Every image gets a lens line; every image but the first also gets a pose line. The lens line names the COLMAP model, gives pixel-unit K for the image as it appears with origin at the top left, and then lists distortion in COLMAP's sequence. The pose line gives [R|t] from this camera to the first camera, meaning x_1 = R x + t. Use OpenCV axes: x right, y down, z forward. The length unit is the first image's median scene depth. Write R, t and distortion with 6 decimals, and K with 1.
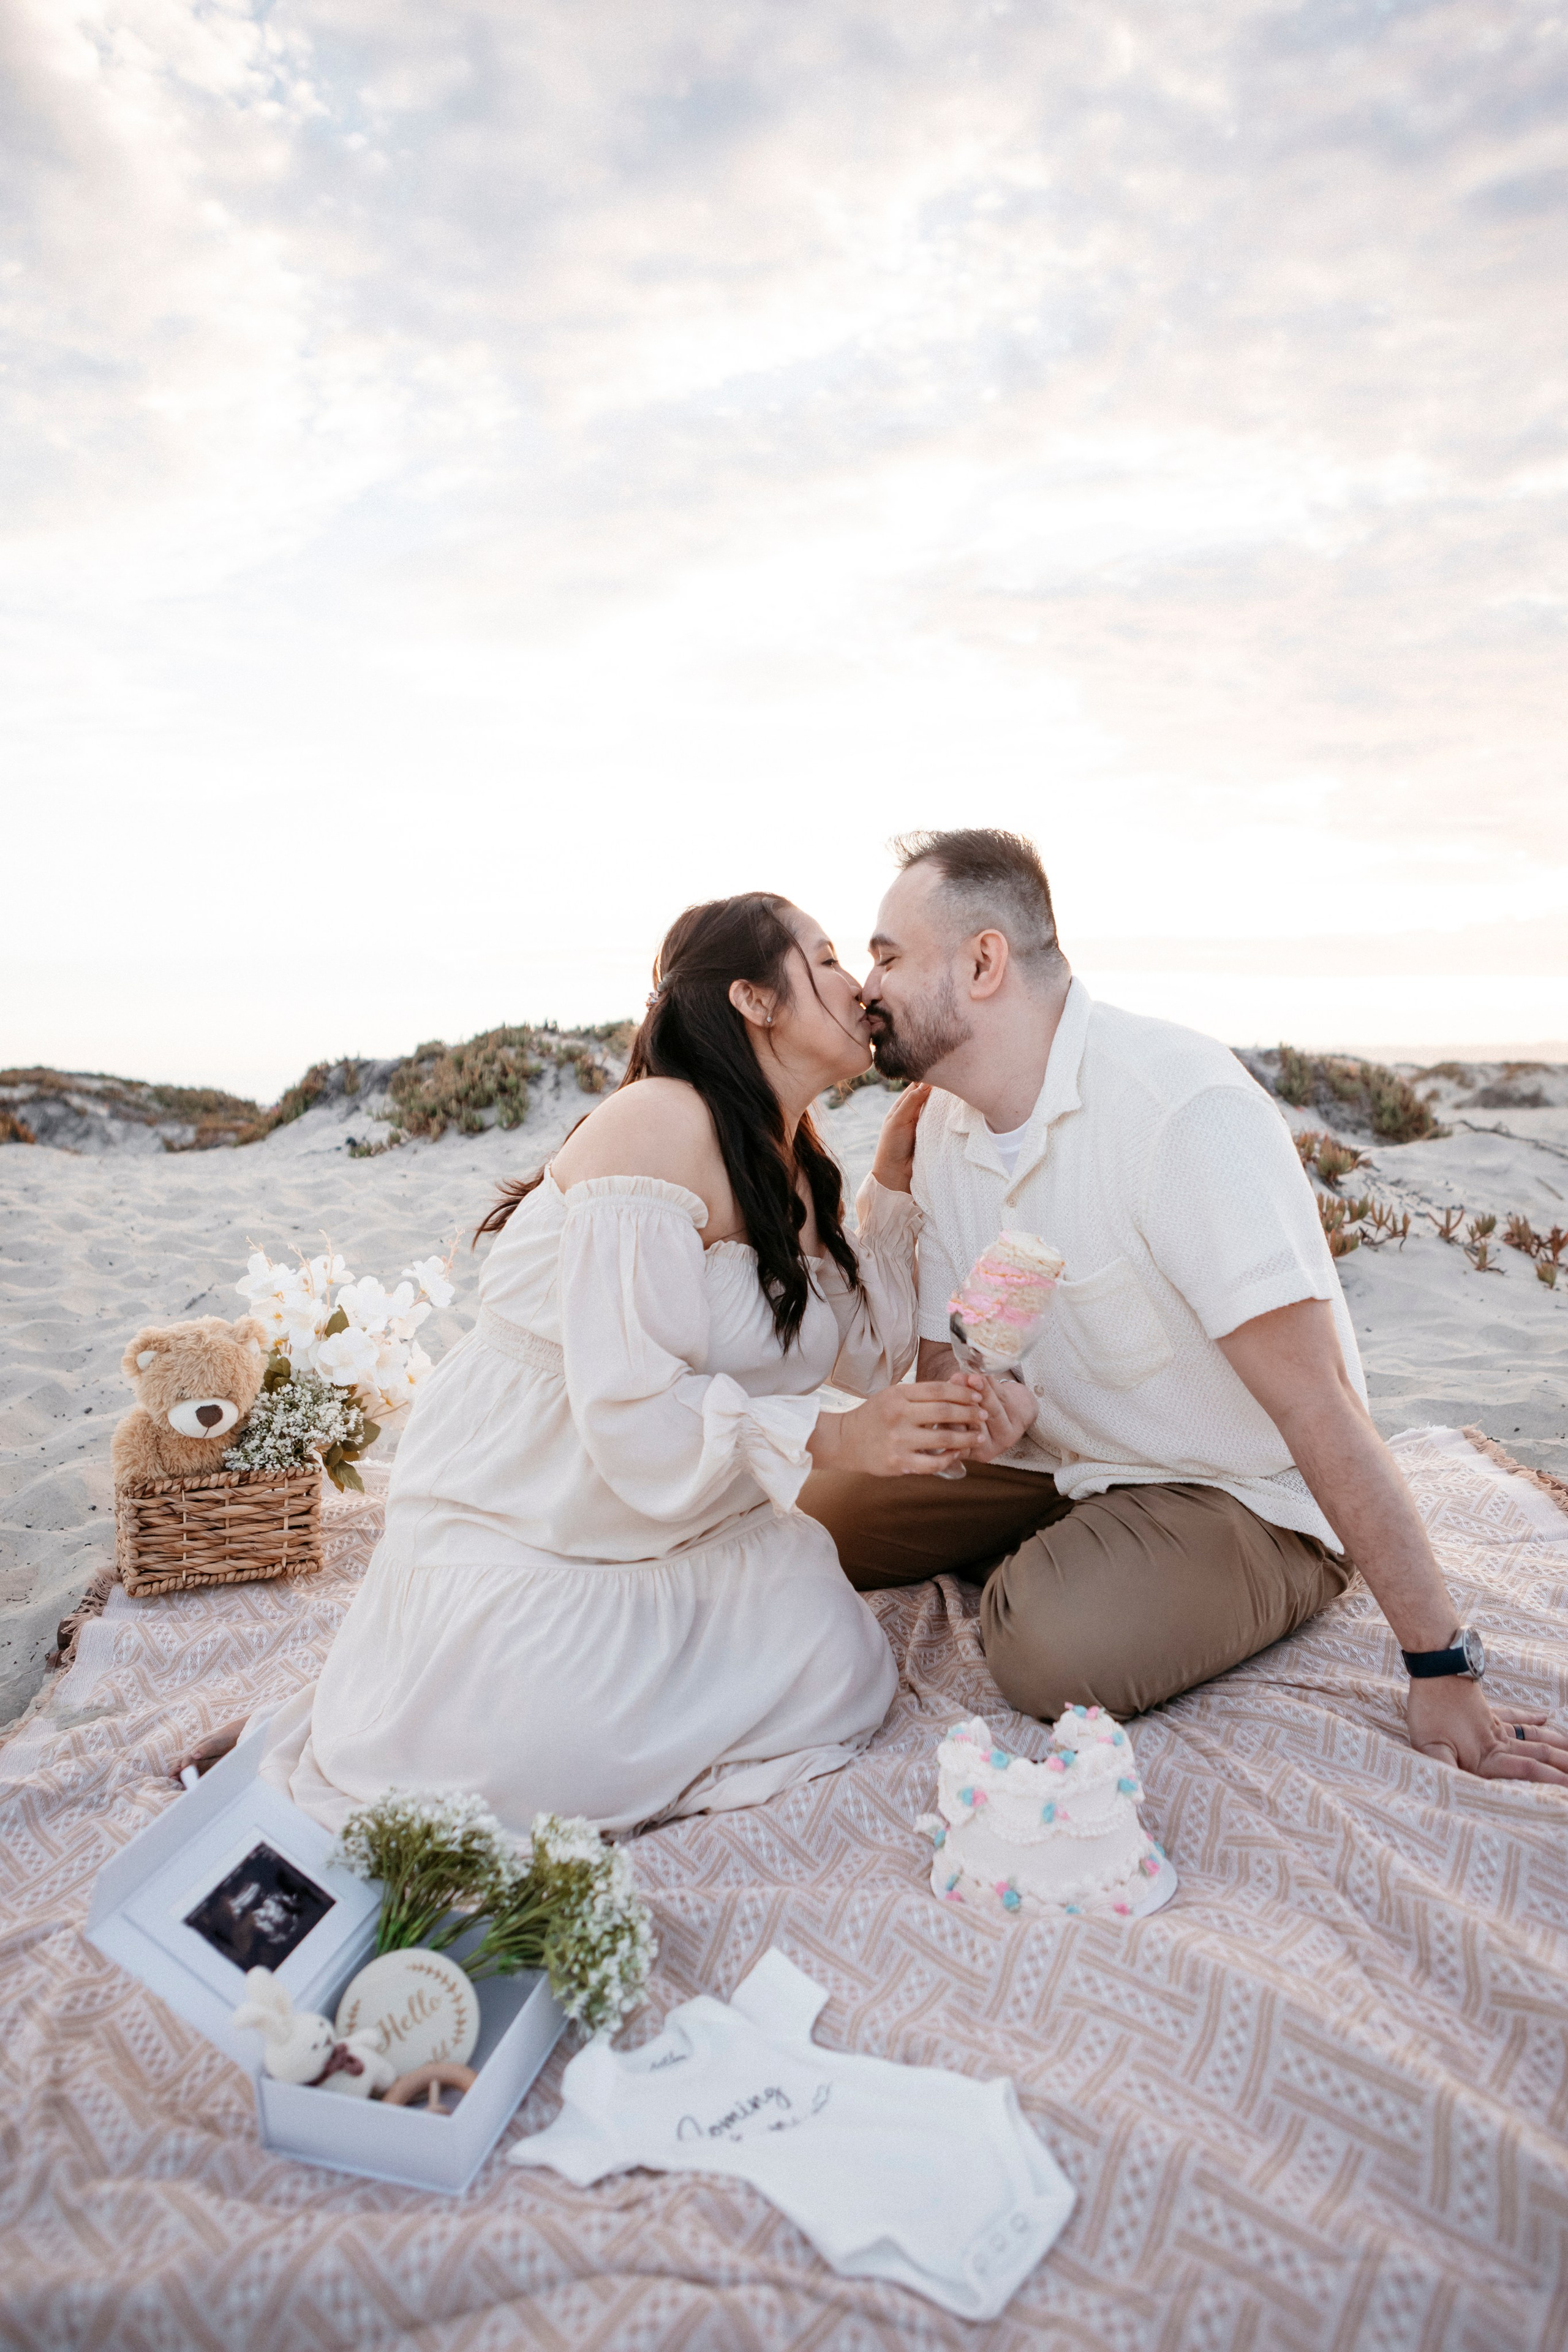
lens RADIAL K [[1803.0, 0, 794.9], [0, 1803.0, 1172.7], [0, 0, 1]] dist [-0.044249, 0.059099]
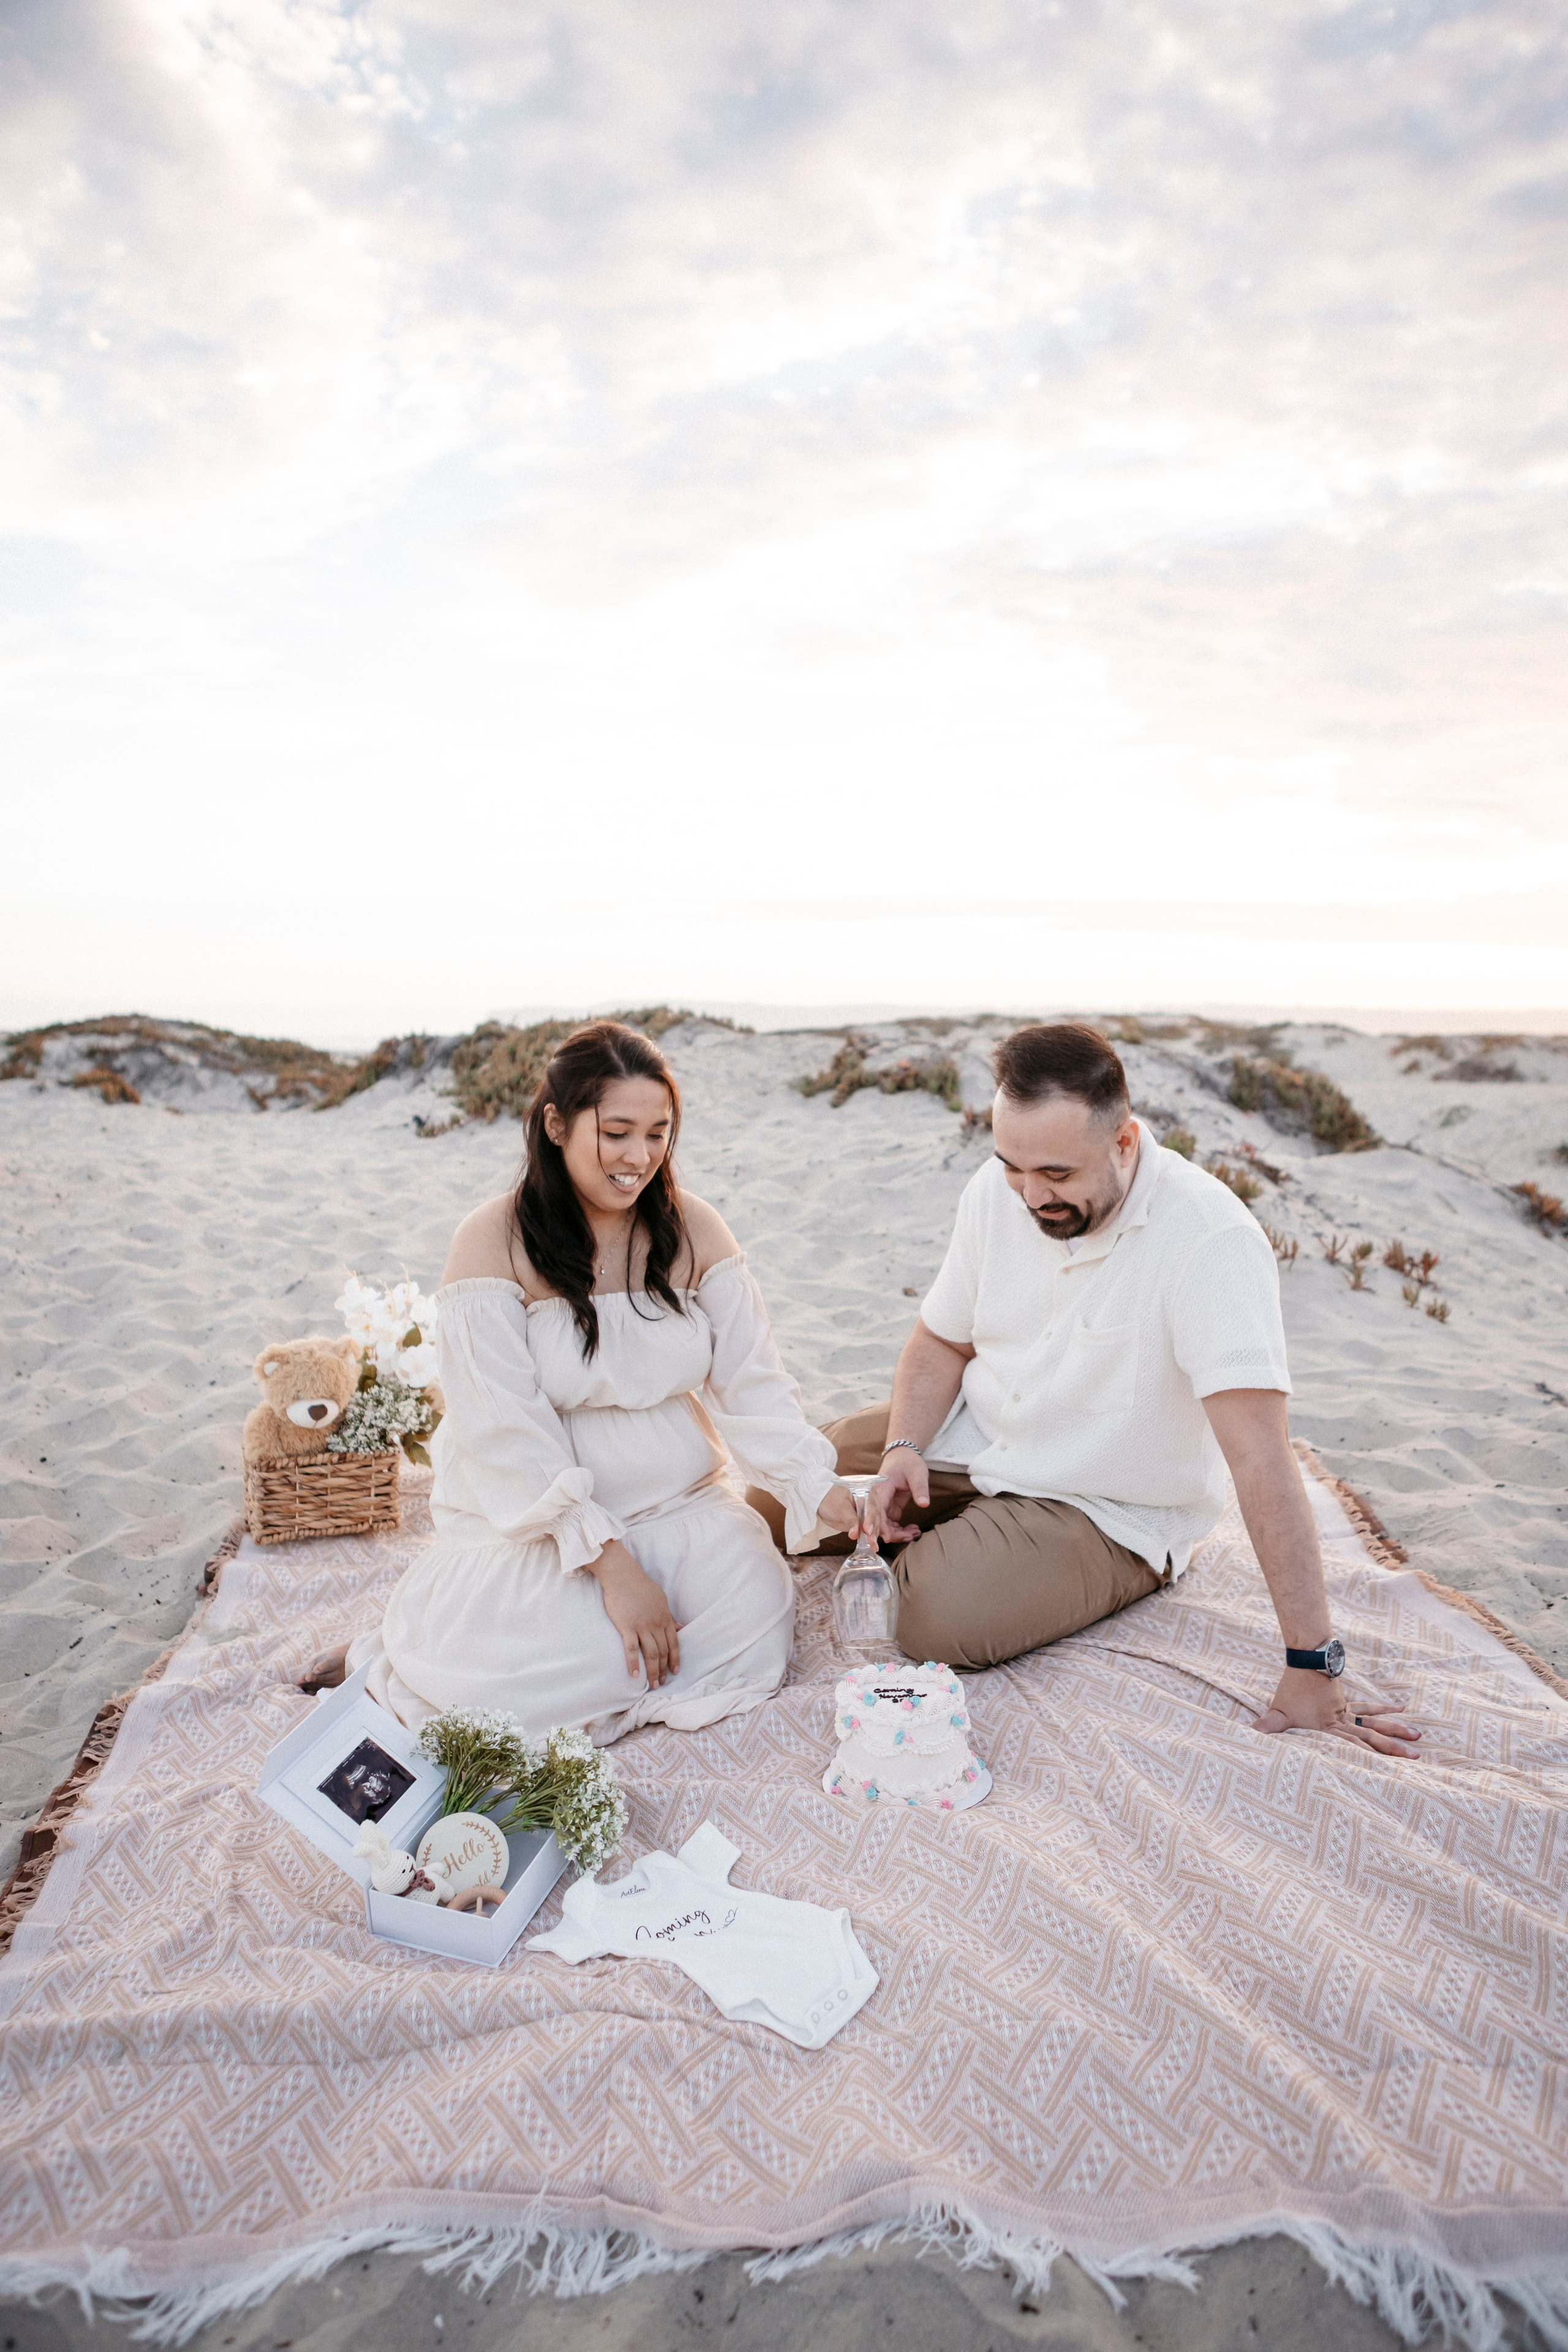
lens RADIAL K [[1688.6, 0, 784.6], [0, 1688.6, 1166.5], [0, 0, 1]] dist [-0.062491, 0.061051]
pose [[0.999297, 0.029987, -0.022496, 0.056799], [-0.029205, 0.998983, 0.034343, -0.135210], [0.023503, -0.033662, 0.999157, -0.312330]]
